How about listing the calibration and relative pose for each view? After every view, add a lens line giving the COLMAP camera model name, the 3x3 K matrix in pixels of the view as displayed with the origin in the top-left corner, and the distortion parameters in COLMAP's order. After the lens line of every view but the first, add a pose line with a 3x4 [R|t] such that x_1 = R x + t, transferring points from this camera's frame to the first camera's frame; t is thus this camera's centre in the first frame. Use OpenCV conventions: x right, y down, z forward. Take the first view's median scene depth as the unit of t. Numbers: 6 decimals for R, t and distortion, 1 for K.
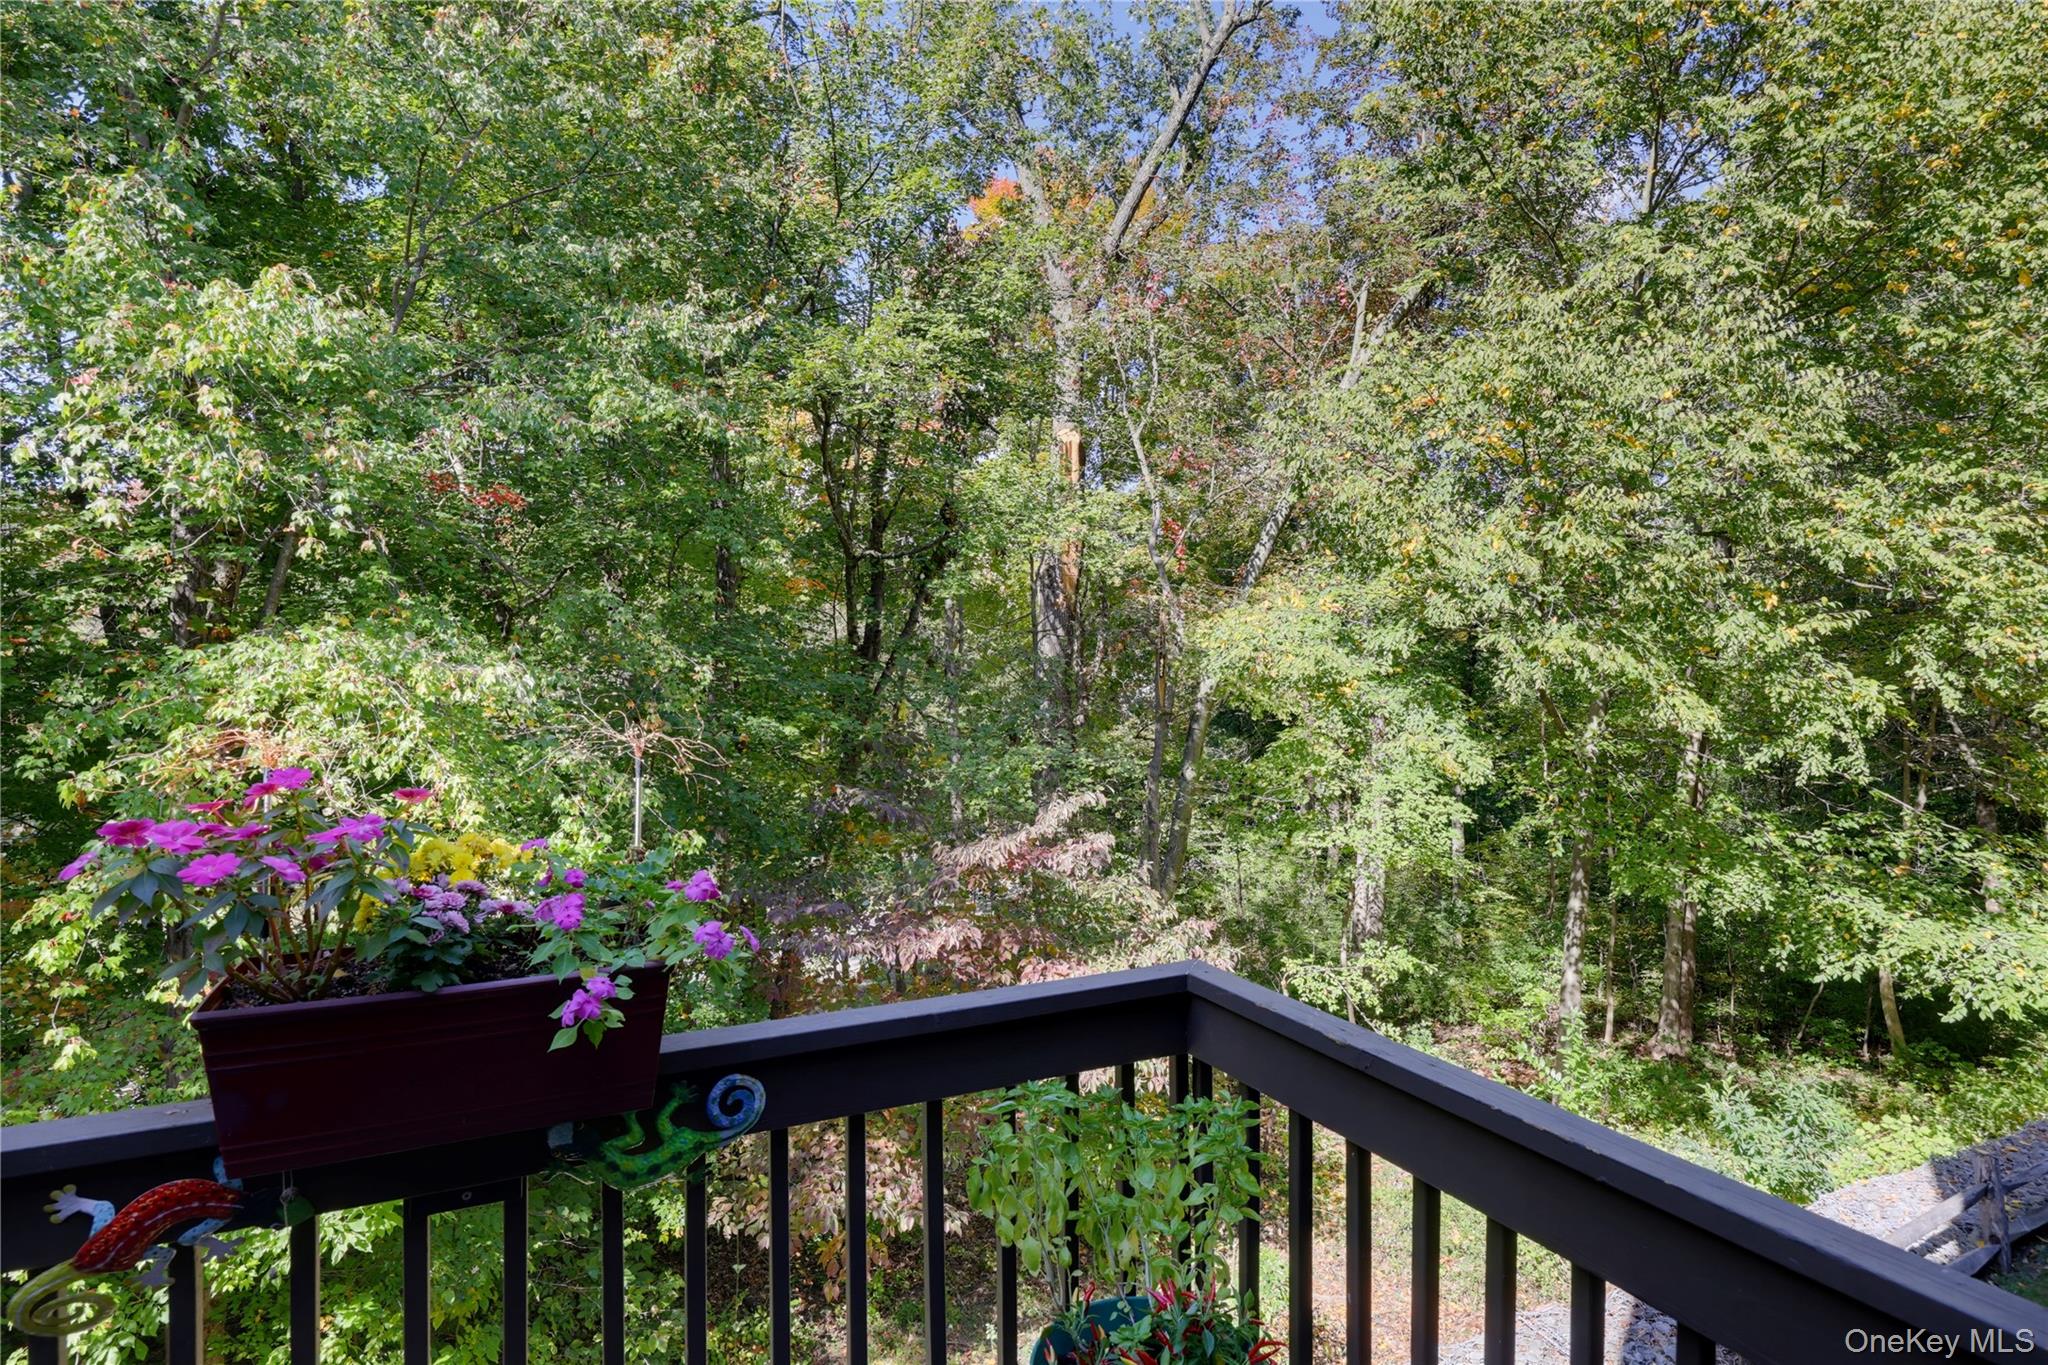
lens RADIAL K [[978.1, 0, 994.4], [0, 978.1, 679.9], [0, 0, 1]] dist [0.000054, 0.005851]
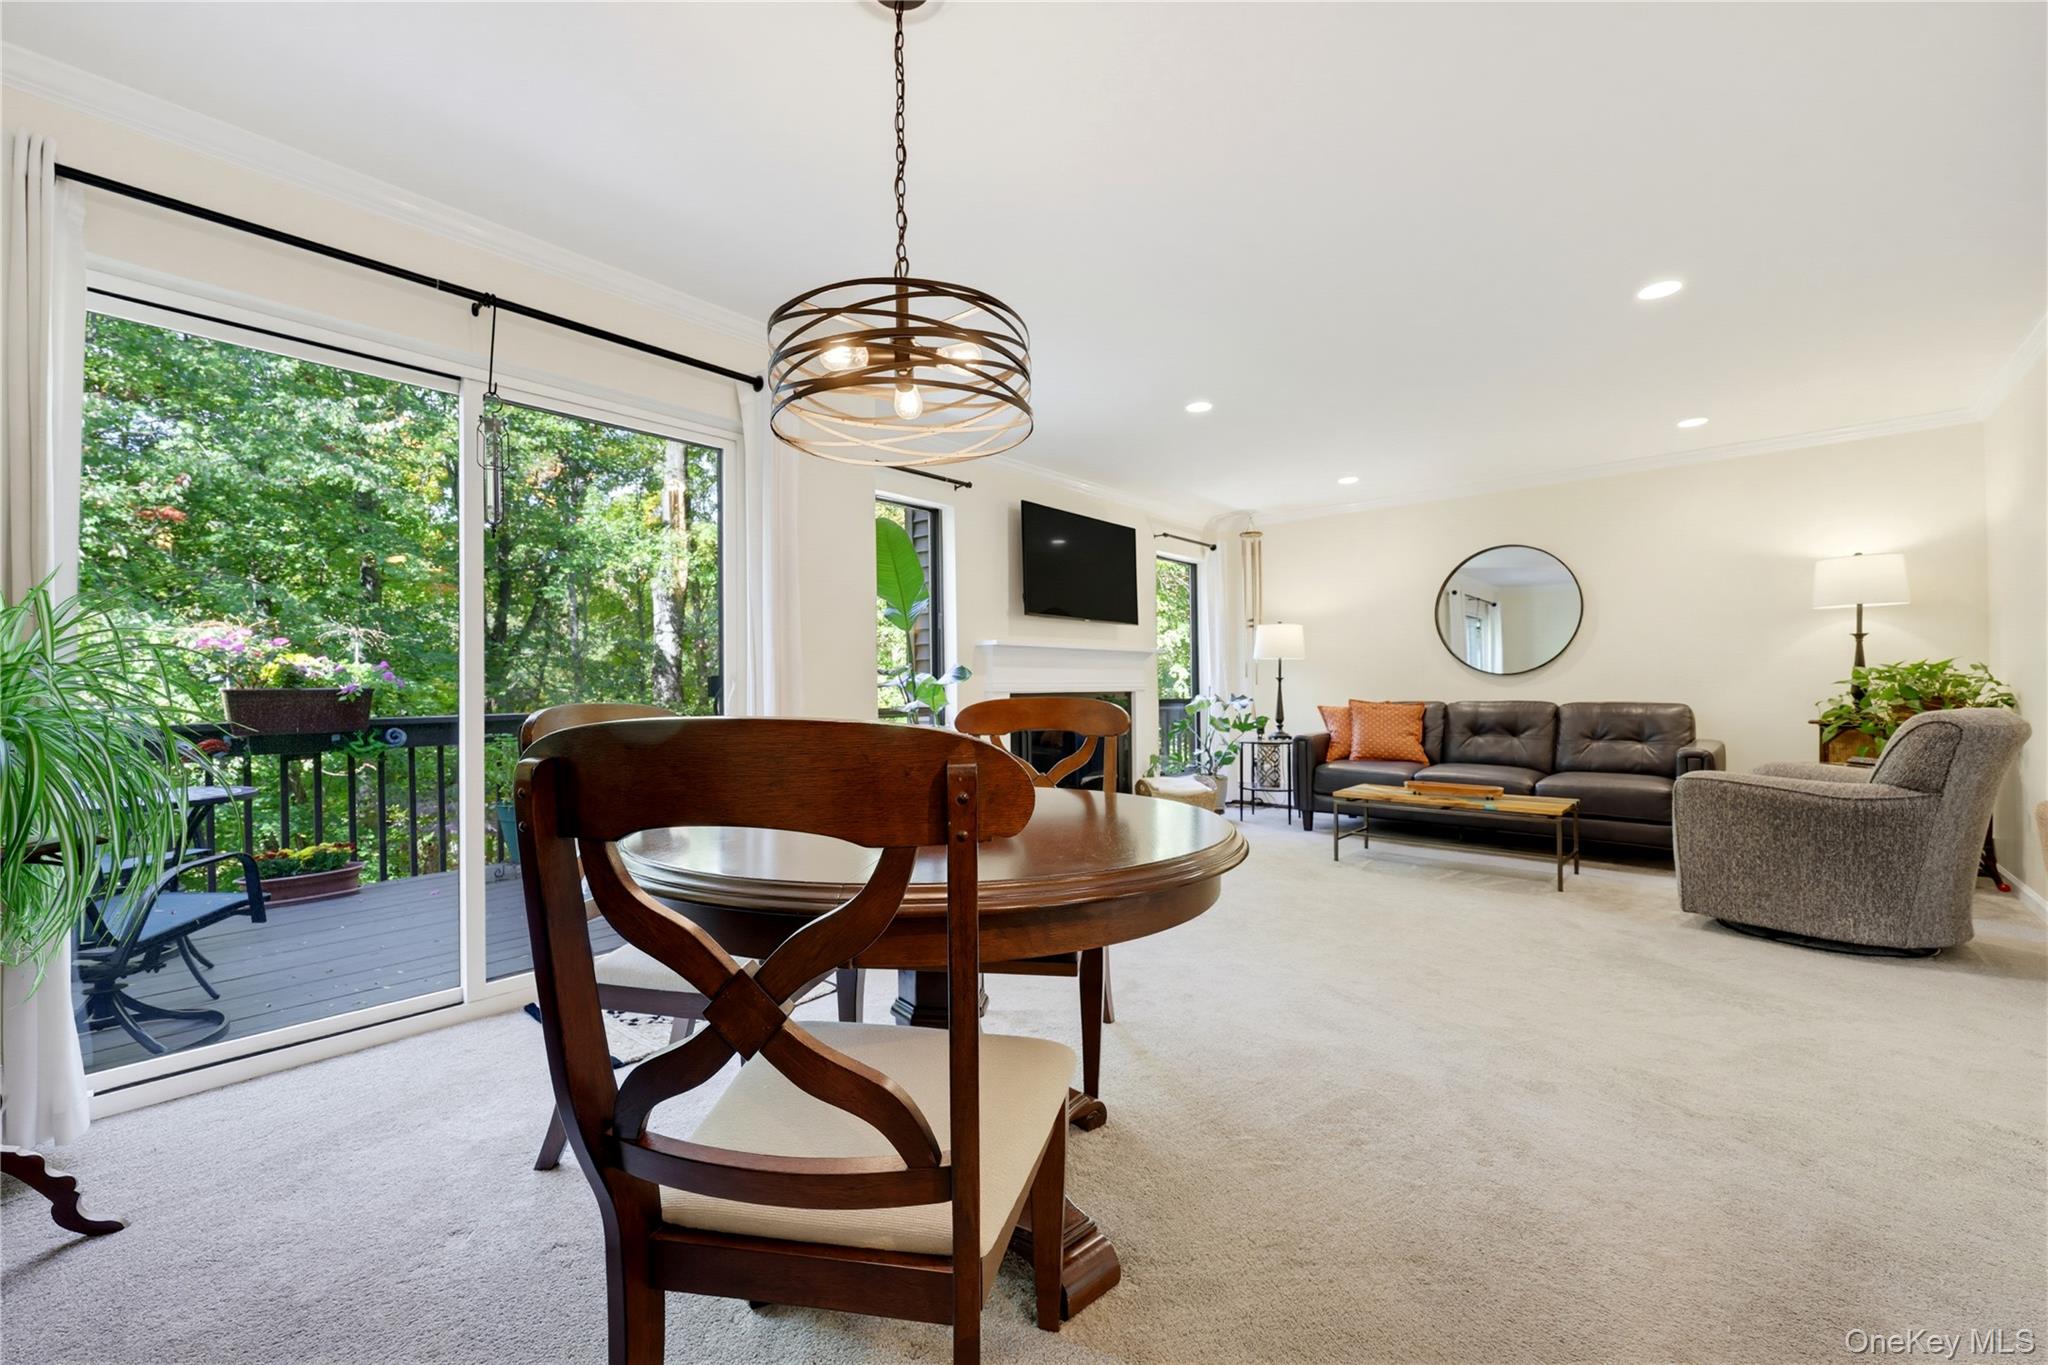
lens RADIAL K [[823.0, 0, 1023.3], [0, 823.0, 684.9], [0, 0, 1]] dist [0.000087, 0.000056]
pose [[0.917033, -0.009862, 0.398689, 0.119874], [0.008464, 0.999950, 0.005268, 0.051675], [-0.398722, -0.001457, 0.917071, -0.500325]]
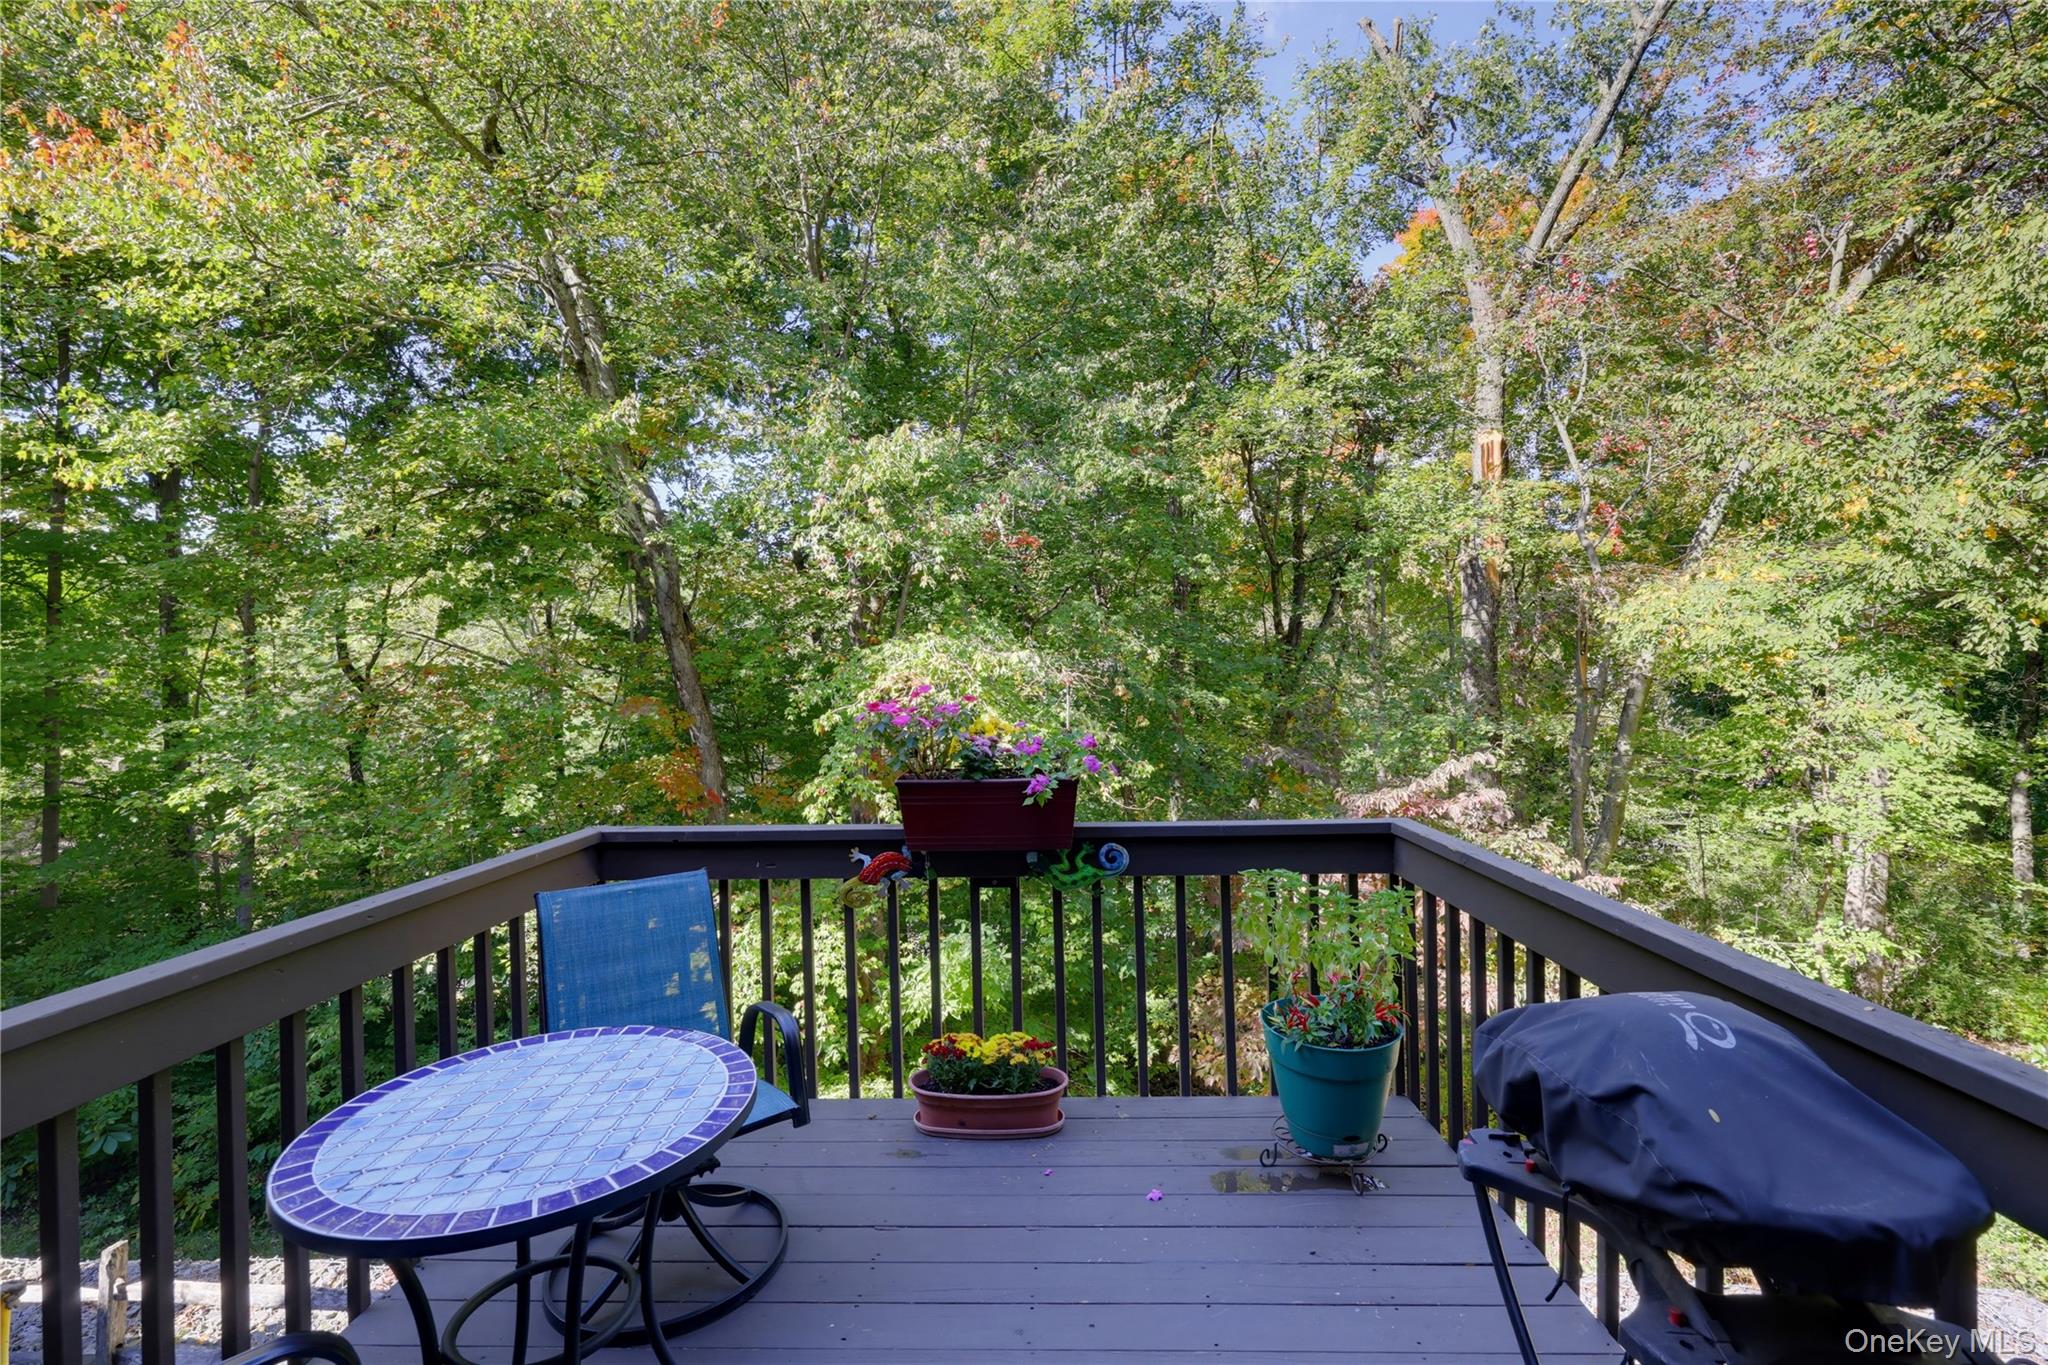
lens RADIAL K [[823.0, 0, 1023.3], [0, 823.0, 684.9], [0, 0, 1]] dist [0.000087, 0.000056]
pose [[0.886294, -0.008965, -0.463037, 0.068957], [0.017322, 0.999755, 0.013799, 0.012066], [0.462800, -0.020251, 0.886232, -0.108664]]
